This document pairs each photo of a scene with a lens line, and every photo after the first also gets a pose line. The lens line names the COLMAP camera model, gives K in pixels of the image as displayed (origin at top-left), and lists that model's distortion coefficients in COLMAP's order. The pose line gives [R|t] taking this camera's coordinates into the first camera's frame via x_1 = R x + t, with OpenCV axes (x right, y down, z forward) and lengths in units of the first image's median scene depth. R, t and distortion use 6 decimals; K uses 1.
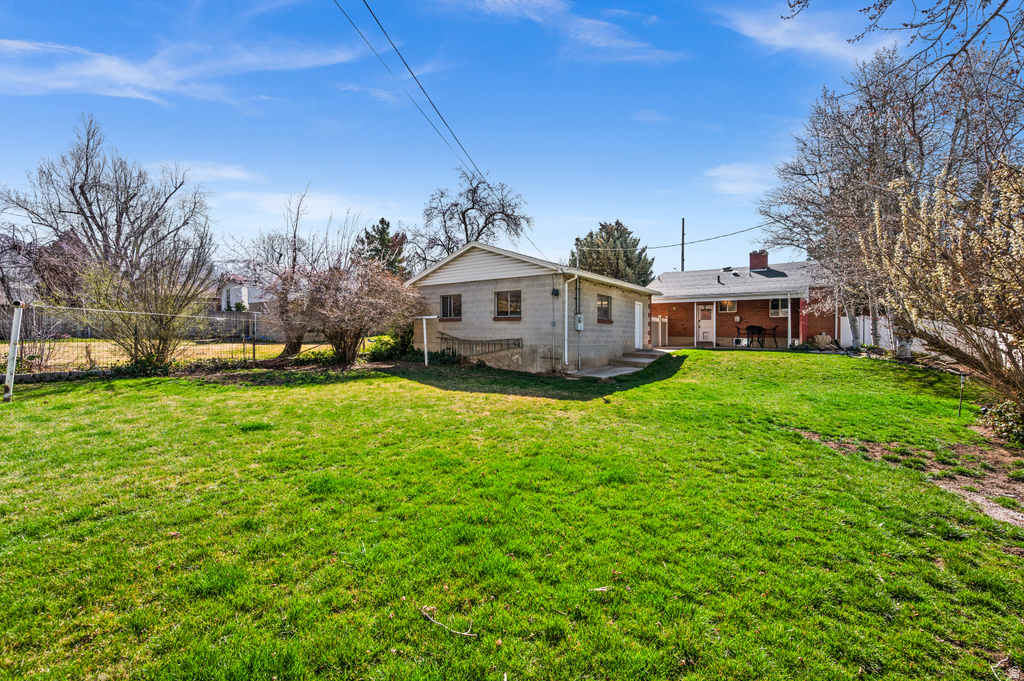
lens RADIAL K [[410.1, 0, 513.9], [0, 410.1, 339.8], [0, 0, 1]] dist [-0.000443, 0.000030]
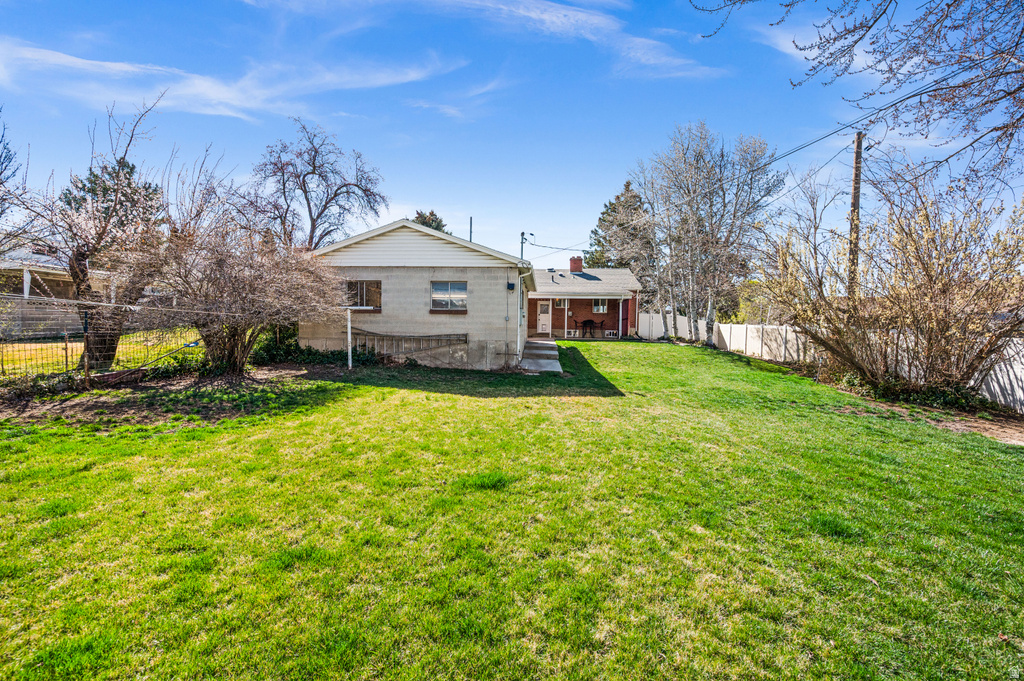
lens RADIAL K [[410.1, 0, 513.9], [0, 410.1, 339.8], [0, 0, 1]] dist [-0.000443, 0.000030]
pose [[0.850367, -0.014212, 0.525998, -0.358085], [0.001244, 0.999687, 0.025001, -0.011778], [-0.526188, -0.020606, 0.850118, 0.147713]]
